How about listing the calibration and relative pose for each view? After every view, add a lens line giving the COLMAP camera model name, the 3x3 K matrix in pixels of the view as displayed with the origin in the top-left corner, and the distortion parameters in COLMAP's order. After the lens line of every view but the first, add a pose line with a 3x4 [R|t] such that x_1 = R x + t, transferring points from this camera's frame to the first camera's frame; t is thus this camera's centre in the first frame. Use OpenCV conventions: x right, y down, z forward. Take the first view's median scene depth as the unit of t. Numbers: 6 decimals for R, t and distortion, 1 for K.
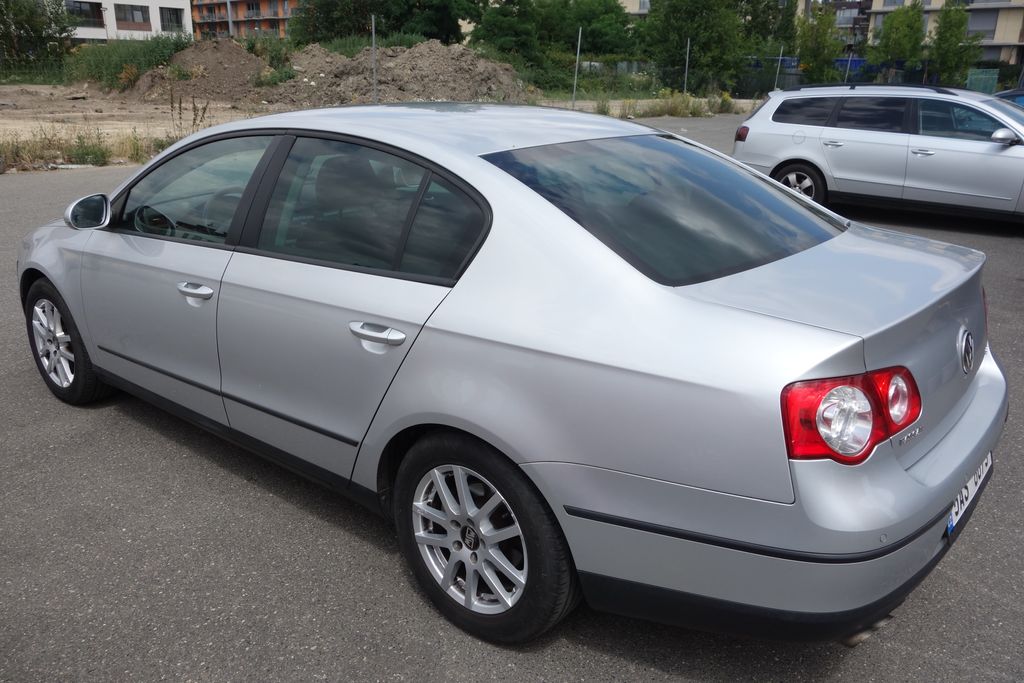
lens RADIAL K [[843.2, 0, 512.0], [0, 843.2, 341.5], [0, 0, 1]] dist [-0.047859, 0.003620]
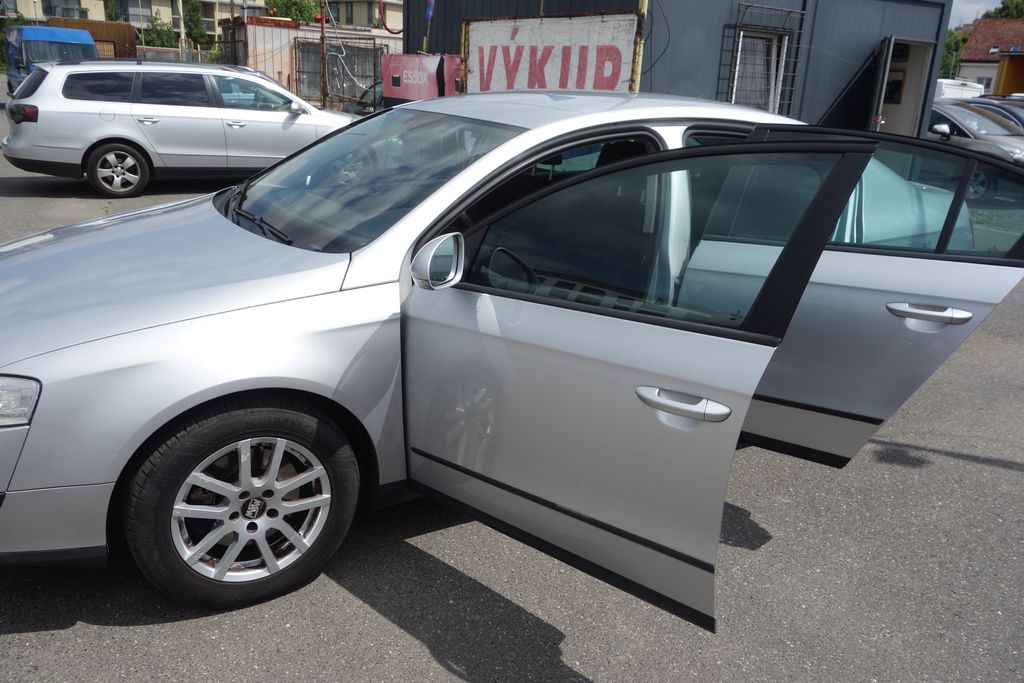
lens RADIAL K [[809.9, 0, 512.0], [0, 809.9, 341.5], [0, 0, 1]] dist [0.010146, -0.008203]
pose [[0.305491, -0.281778, 0.909547, -0.446441], [0.244906, 0.946327, 0.210916, -0.082765], [-0.920161, 0.158320, 0.358104, 0.286068]]
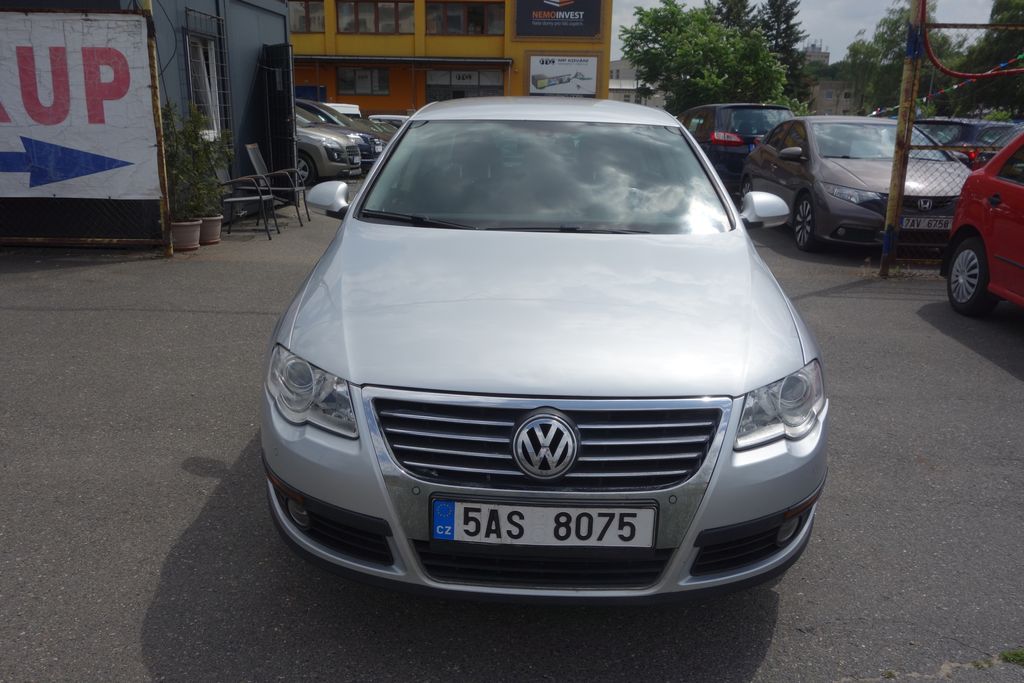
lens RADIAL K [[824.2, 0, 512.0], [0, 824.2, 341.5], [0, 0, 1]] dist [0.004134, -0.001166]
pose [[-0.634877, -0.221367, 0.740222, -0.420005], [0.219859, 0.866702, 0.447761, -0.192896], [-0.740671, 0.447017, -0.501579, 0.663425]]
